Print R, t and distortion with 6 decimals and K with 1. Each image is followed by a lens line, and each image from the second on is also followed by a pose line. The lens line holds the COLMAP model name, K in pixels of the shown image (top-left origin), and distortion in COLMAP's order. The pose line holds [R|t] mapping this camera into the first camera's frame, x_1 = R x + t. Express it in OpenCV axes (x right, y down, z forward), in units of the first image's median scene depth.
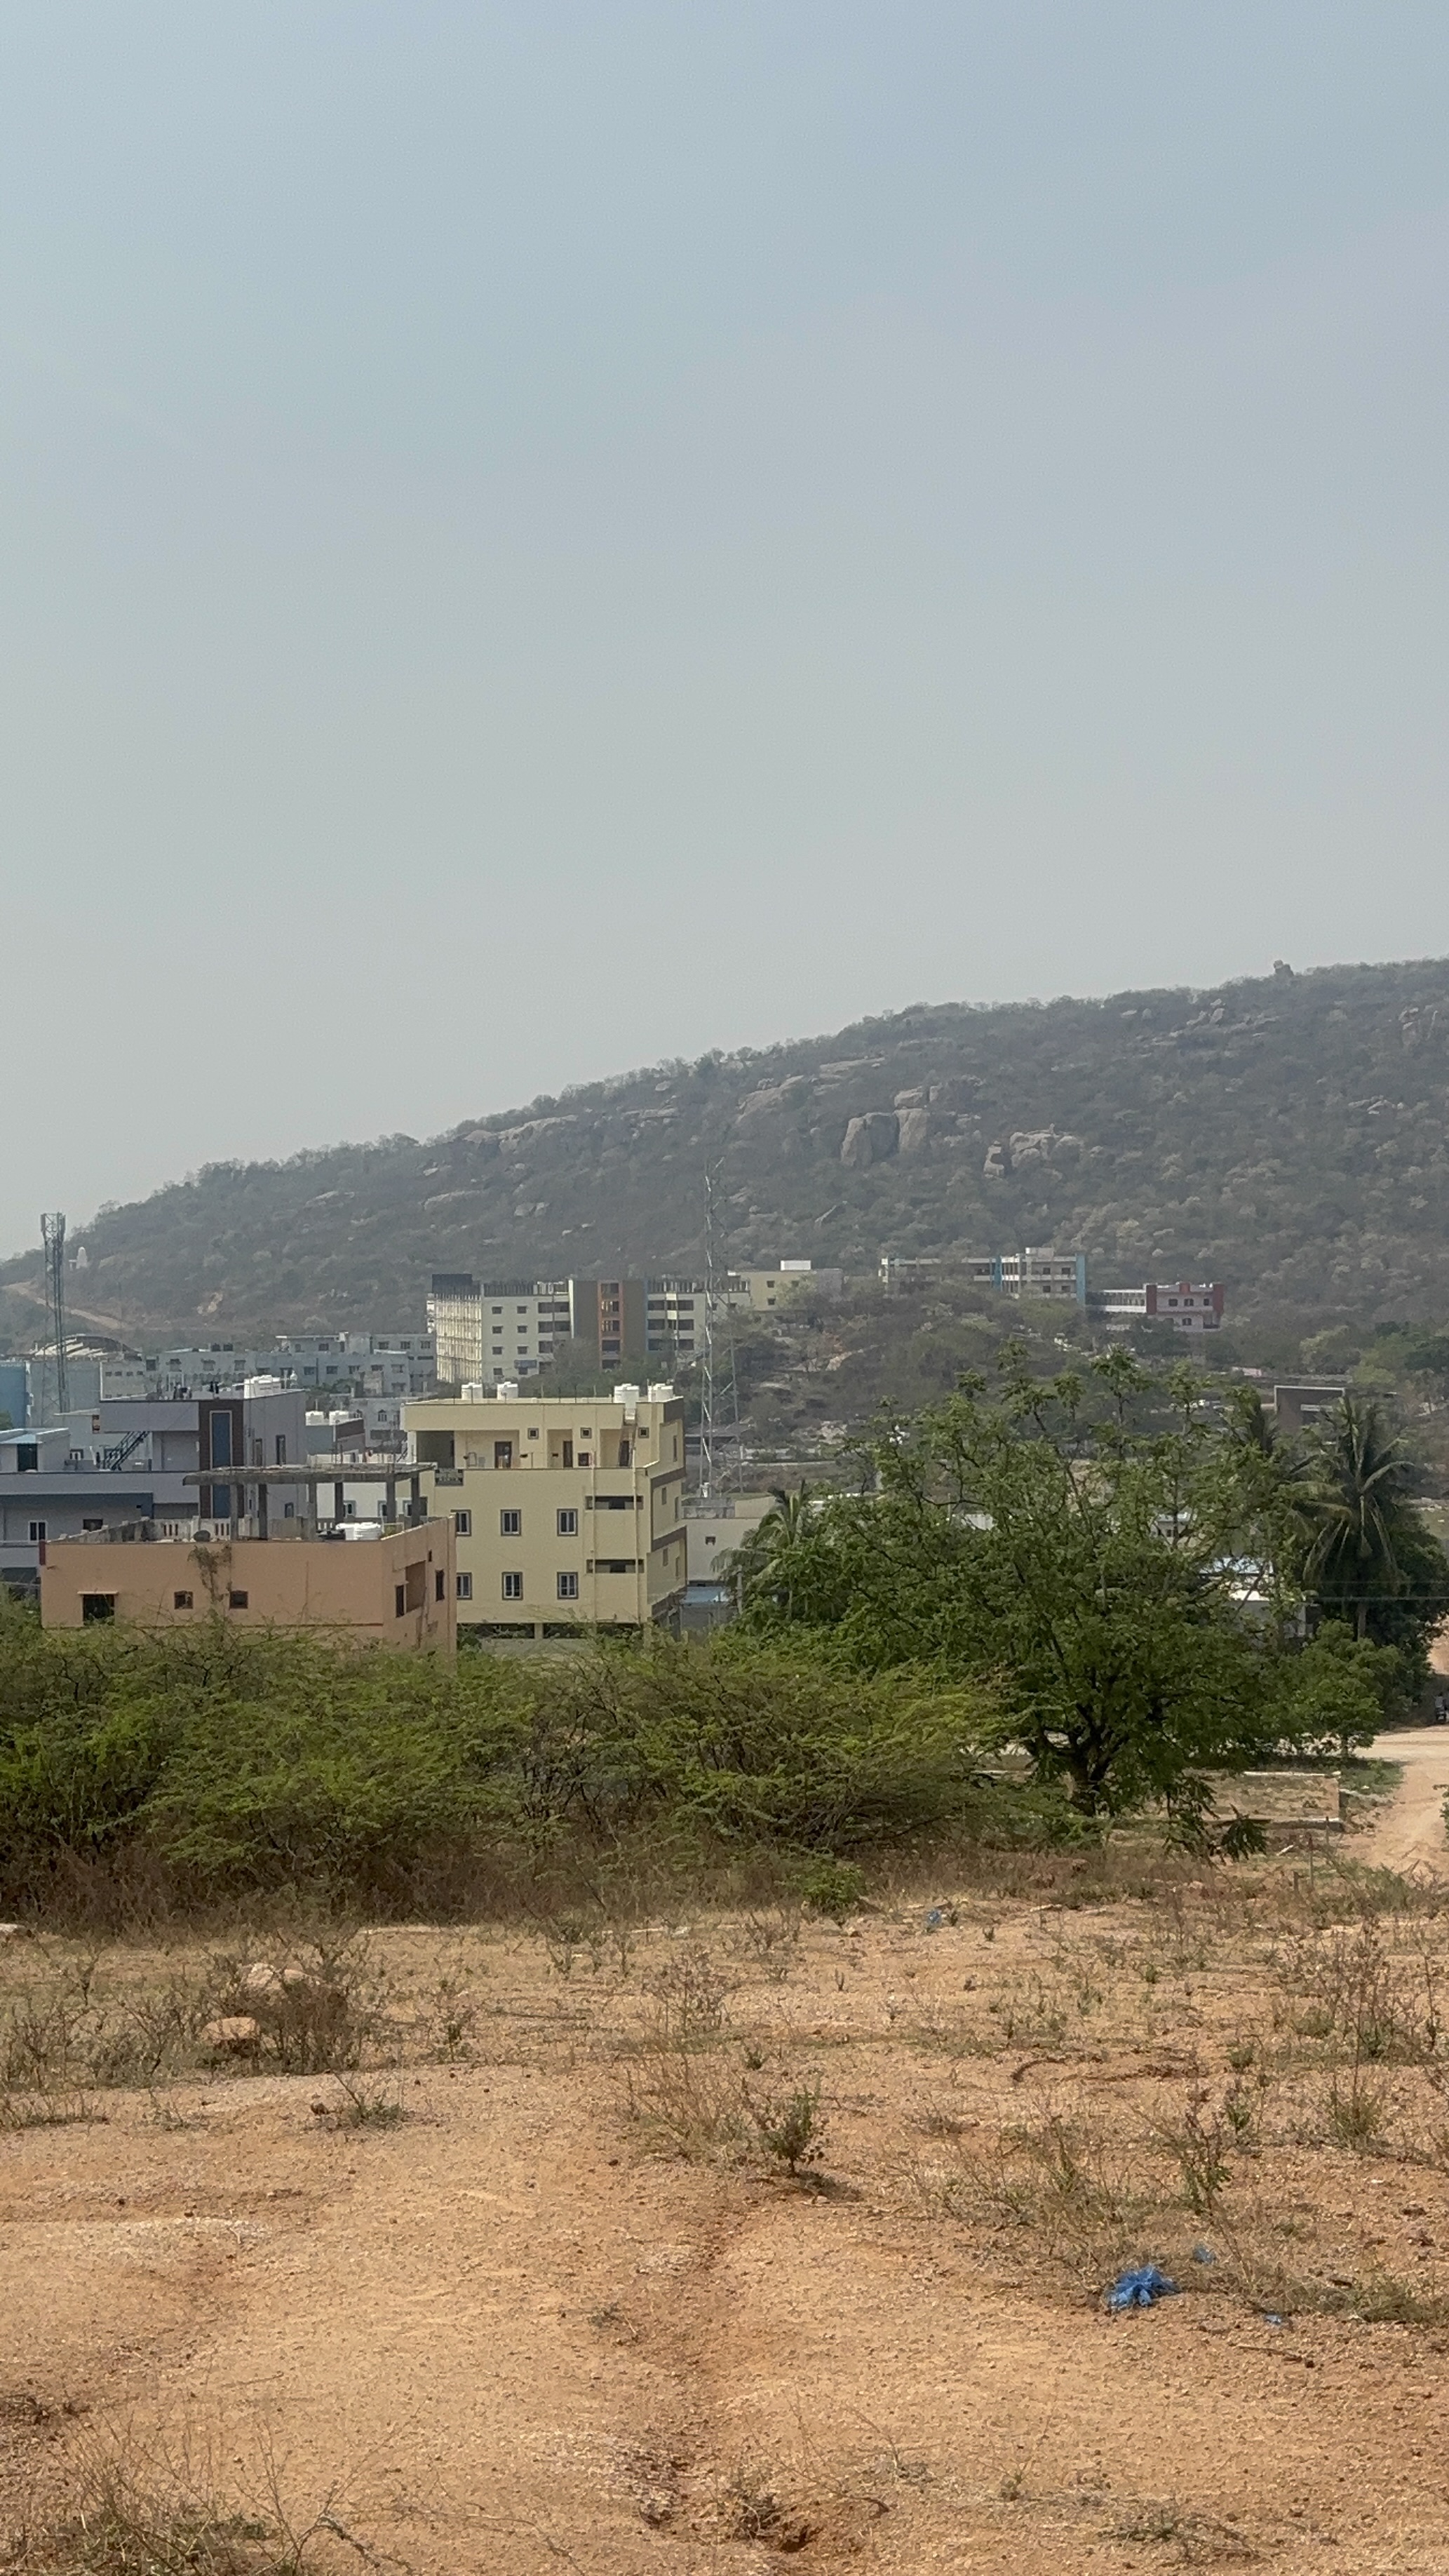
lens RADIAL K [[3331.6, 0, 801.9], [0, 3331.6, 1249.1], [0, 0, 1]] dist [0.174196, 0.000000]
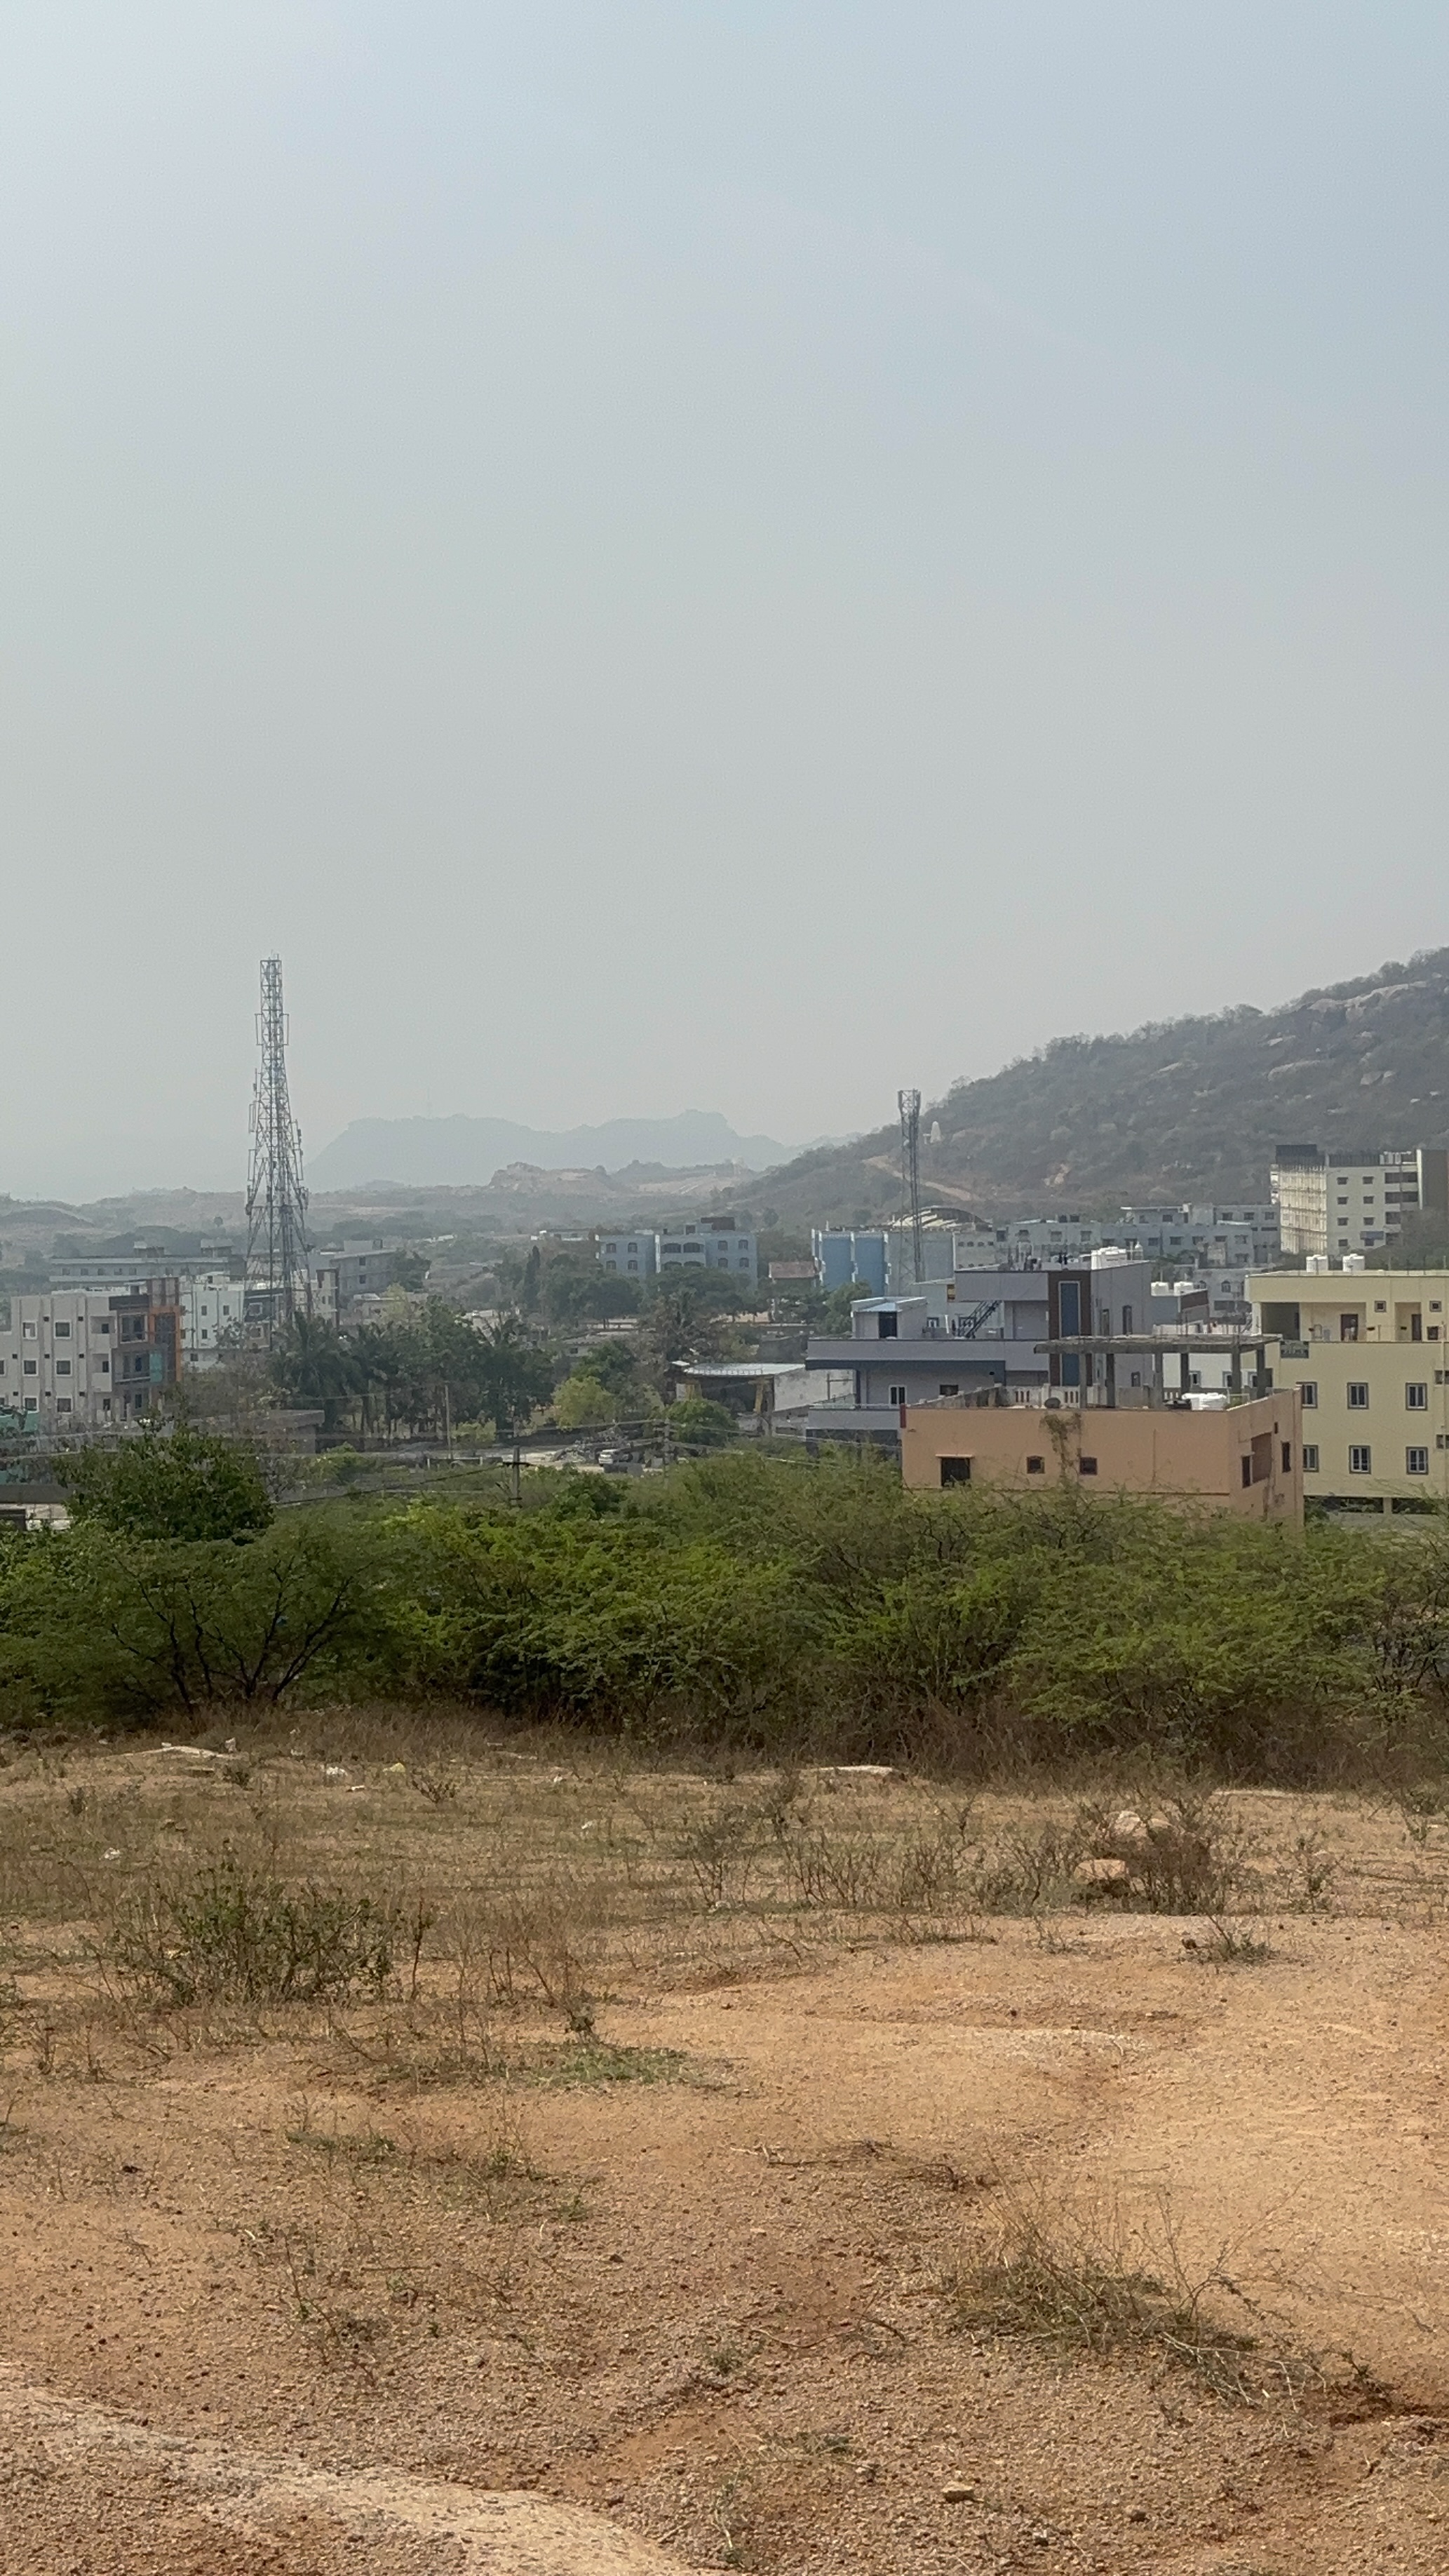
lens RADIAL K [[3331.6, 0, 780.0], [0, 3331.6, 1229.2], [0, 0, 1]] dist [0.174196, 0.000000]
pose [[0.966997, -0.000090, -0.254787, 0.000322], [0.008428, 0.999464, 0.031634, -0.000618], [0.254647, -0.032737, 0.966480, -0.004639]]
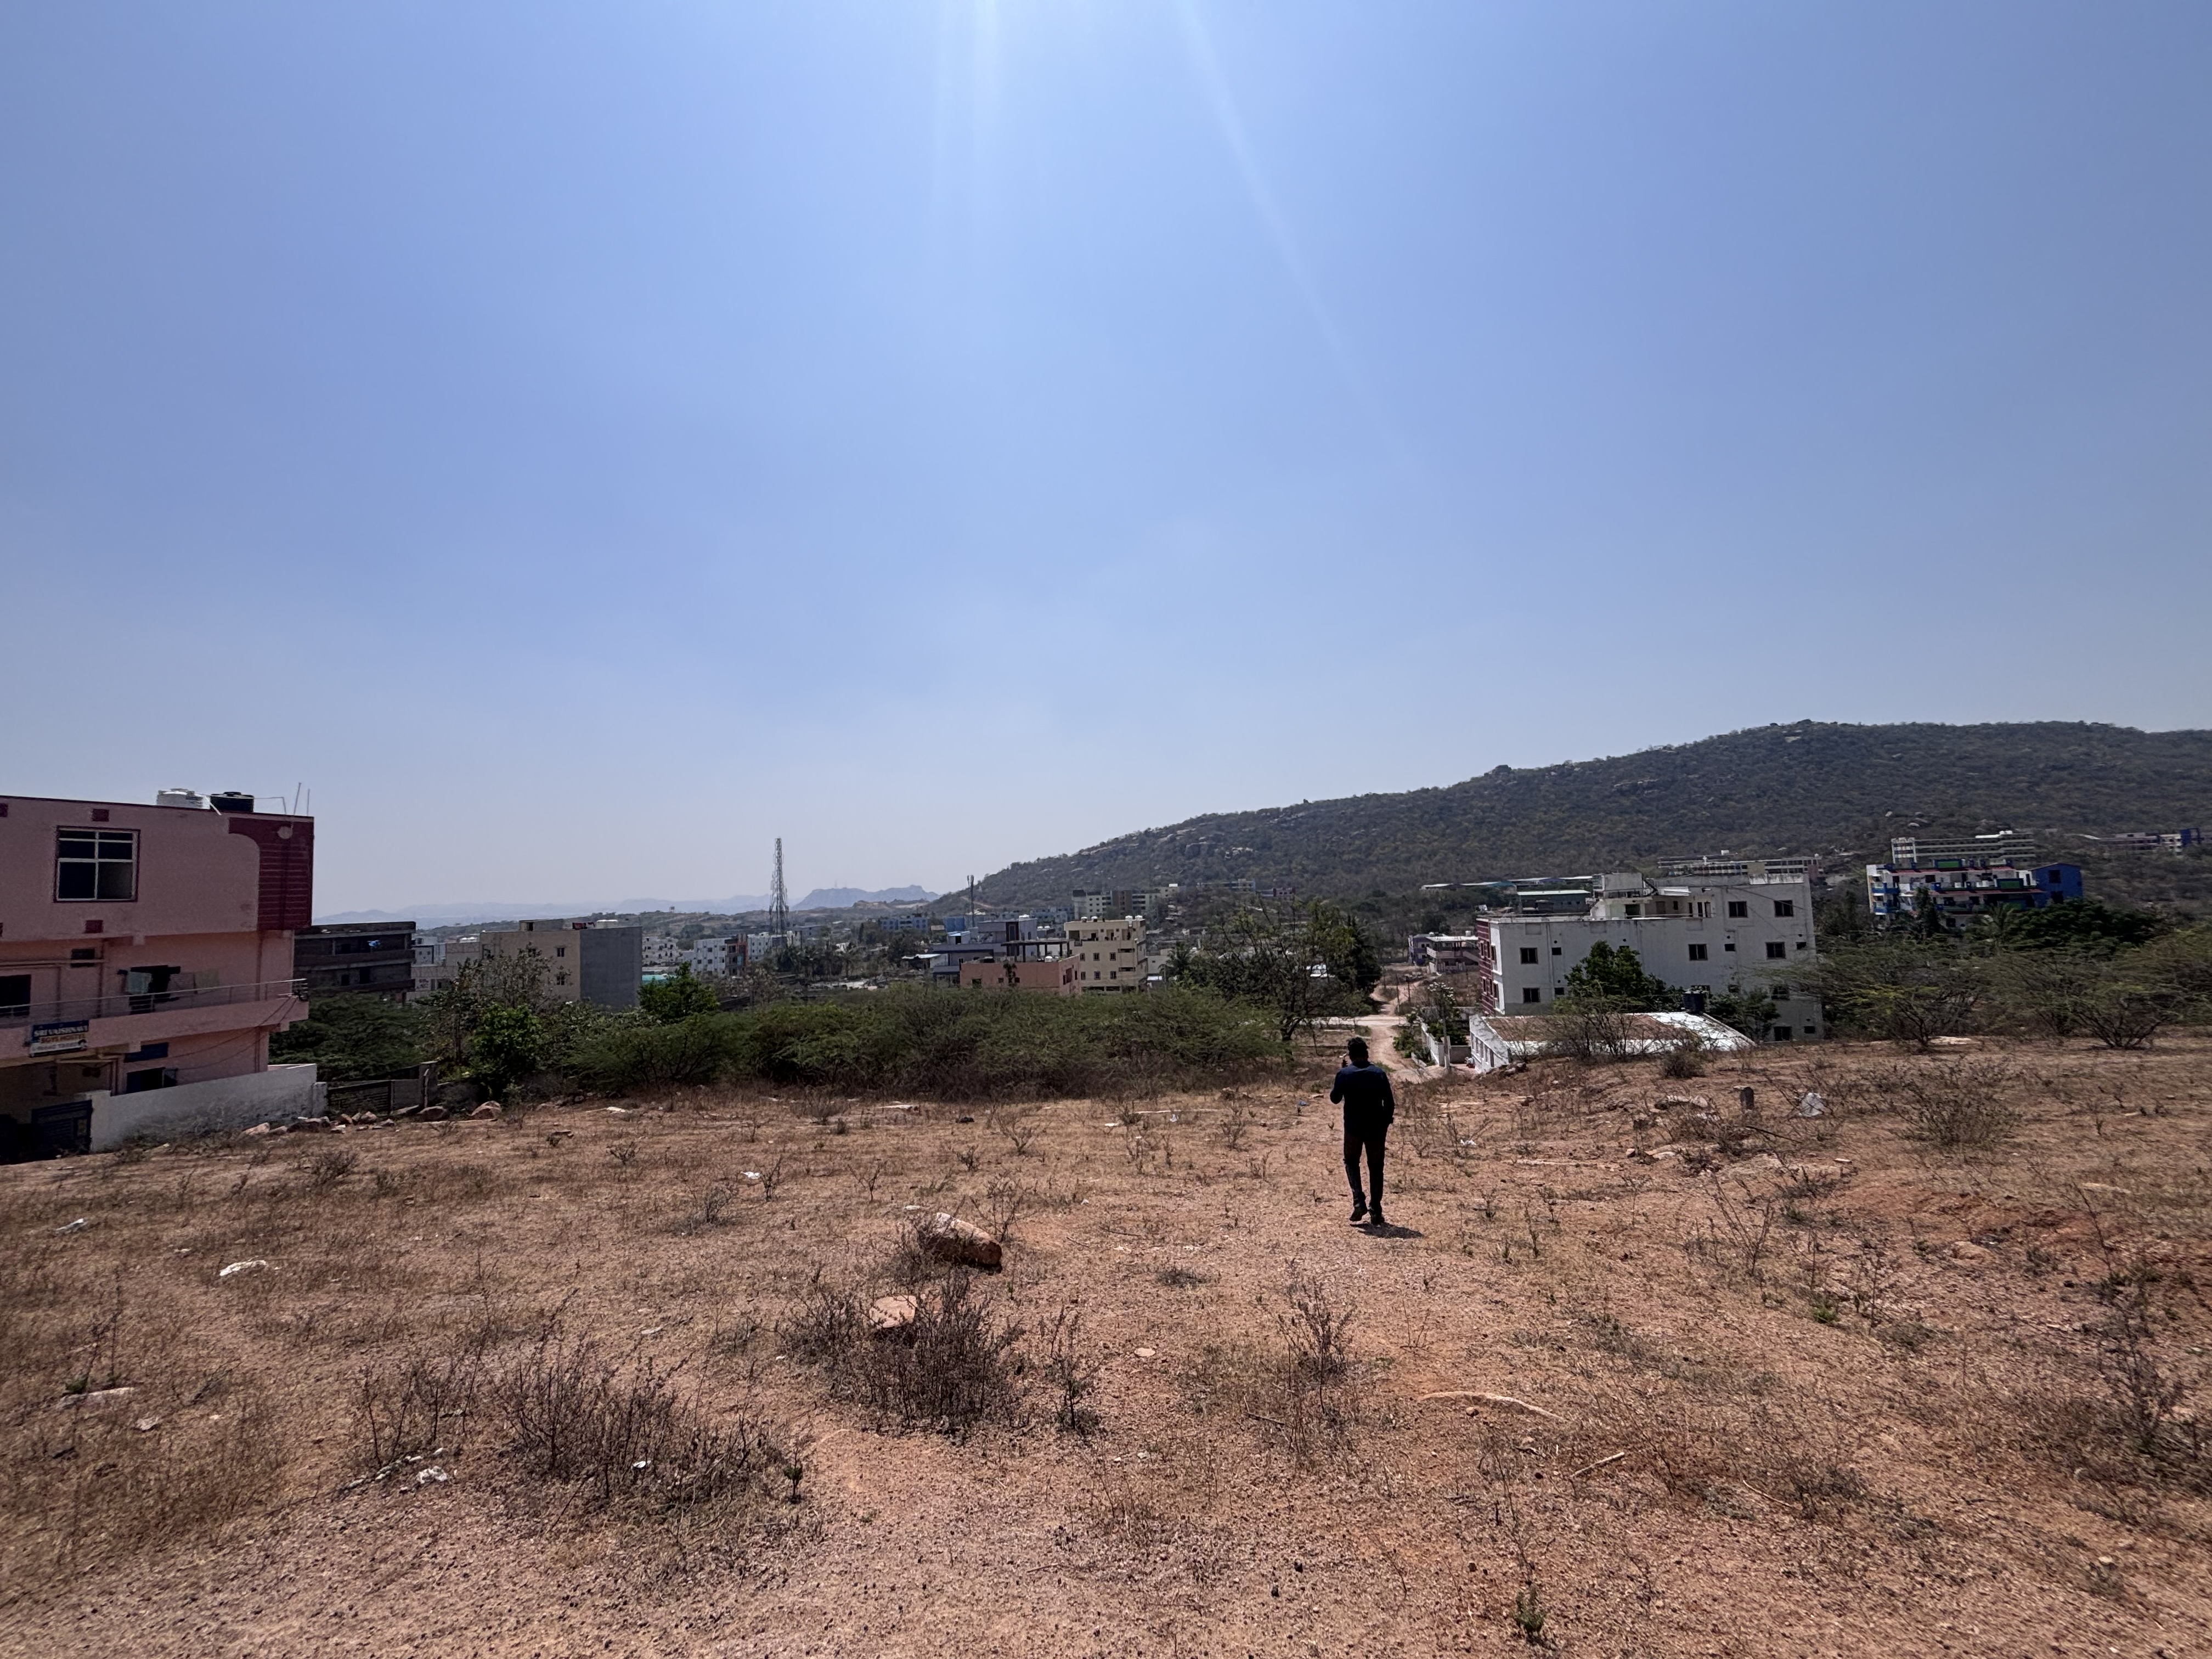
lens RADIAL K [[879.6, 0, 1096.3], [0, 879.6, 832.9], [0, 0, 1]] dist [0.002329, -0.000202]
pose [[0.996216, -0.027810, -0.082343, -0.012821], [0.022620, 0.997738, -0.063301, 0.015120], [0.083917, 0.061199, 0.994592, 0.128931]]
